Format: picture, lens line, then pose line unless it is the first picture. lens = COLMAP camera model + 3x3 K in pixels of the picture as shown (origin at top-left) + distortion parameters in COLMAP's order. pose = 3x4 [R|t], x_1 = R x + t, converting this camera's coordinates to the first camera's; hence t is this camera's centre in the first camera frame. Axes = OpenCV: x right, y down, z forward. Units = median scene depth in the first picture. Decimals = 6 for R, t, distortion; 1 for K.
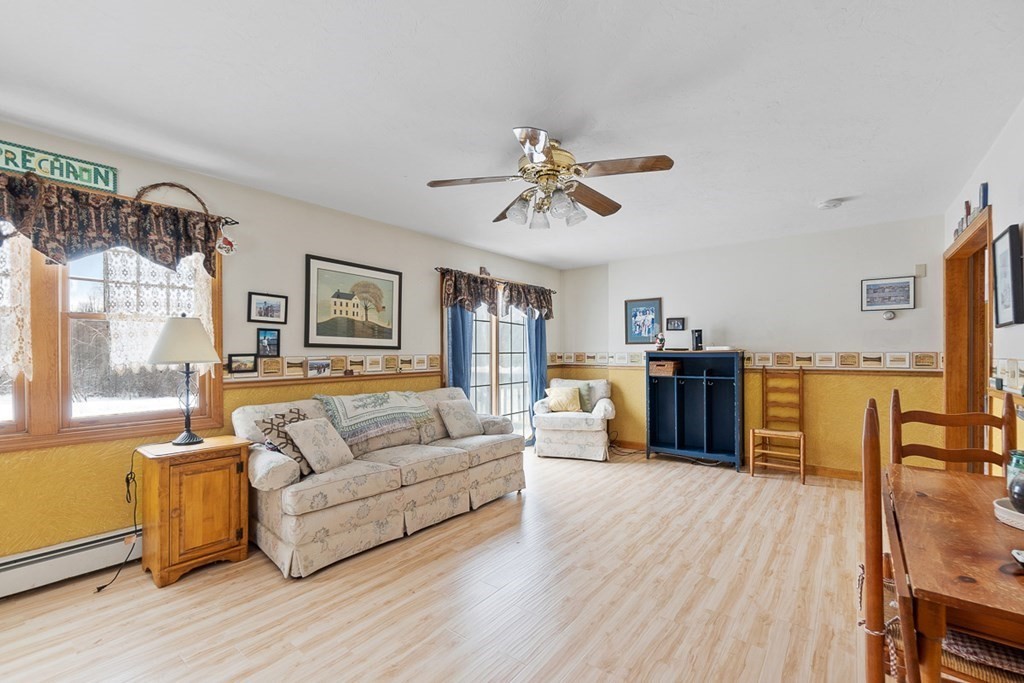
lens RADIAL K [[442.7, 0, 501.6], [0, 442.7, 352.2], [0, 0, 1]] dist [-0.001229, 0.000364]
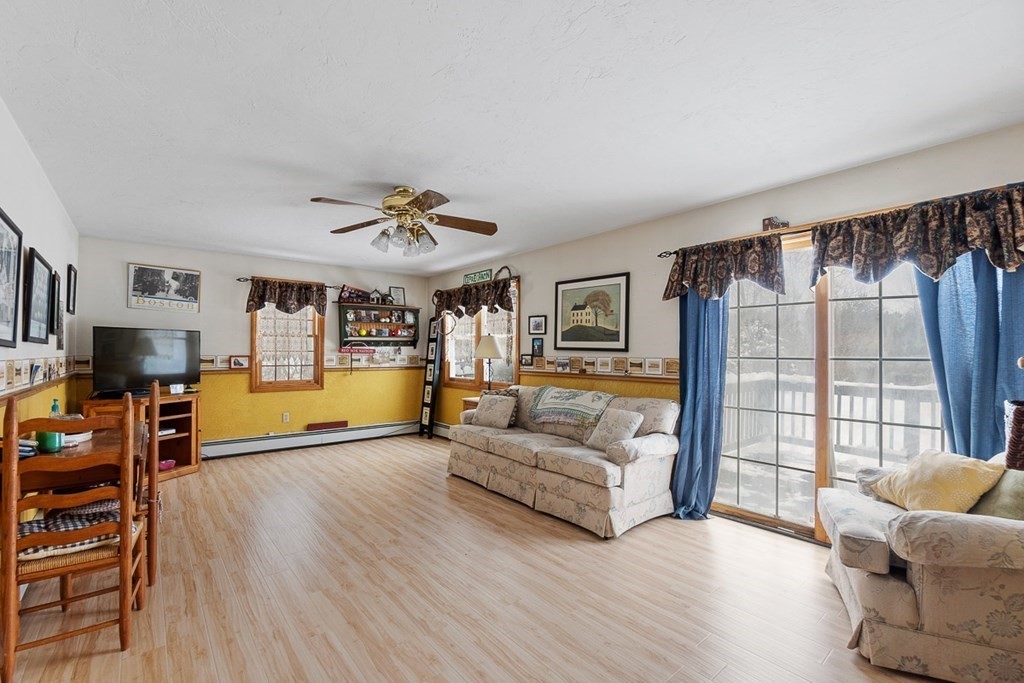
lens RADIAL K [[442.7, 0, 501.6], [0, 442.7, 352.2], [0, 0, 1]] dist [-0.001229, 0.000364]
pose [[-0.212886, -0.000035, -0.977077, 0.934661], [-0.008384, 0.999963, 0.001791, -0.005576], [0.977041, 0.008573, -0.212878, 1.126454]]
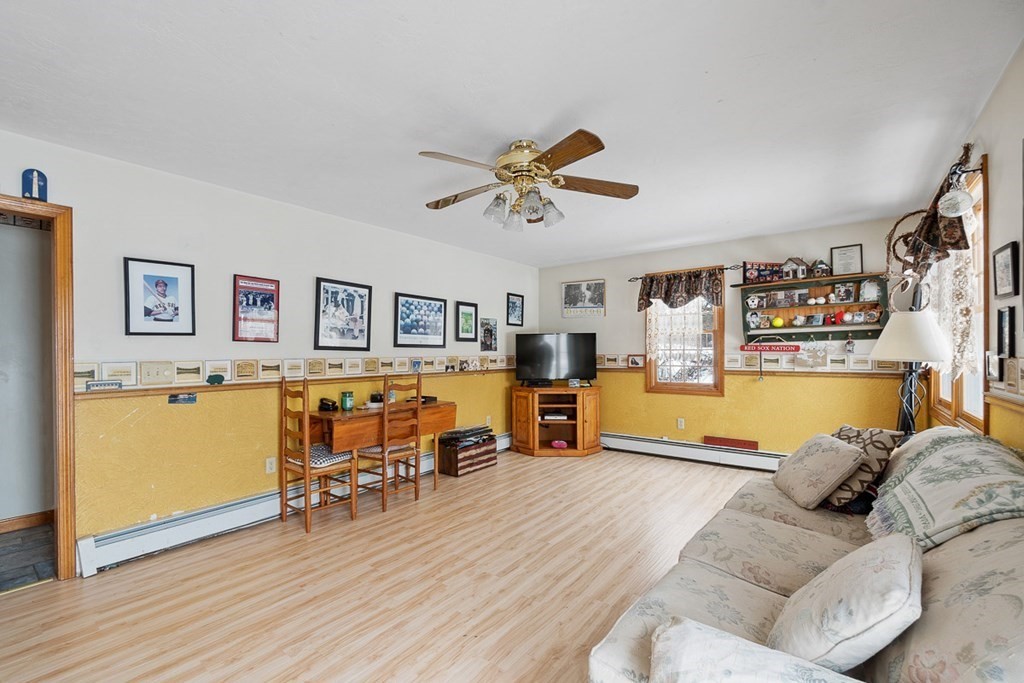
lens RADIAL K [[442.7, 0, 501.6], [0, 442.7, 352.2], [0, 0, 1]] dist [-0.001229, 0.000364]
pose [[-0.999893, 0.008257, -0.012058, 0.123303], [0.008202, 0.999956, 0.004580, -0.003462], [0.012096, 0.004481, -0.999917, 1.461870]]
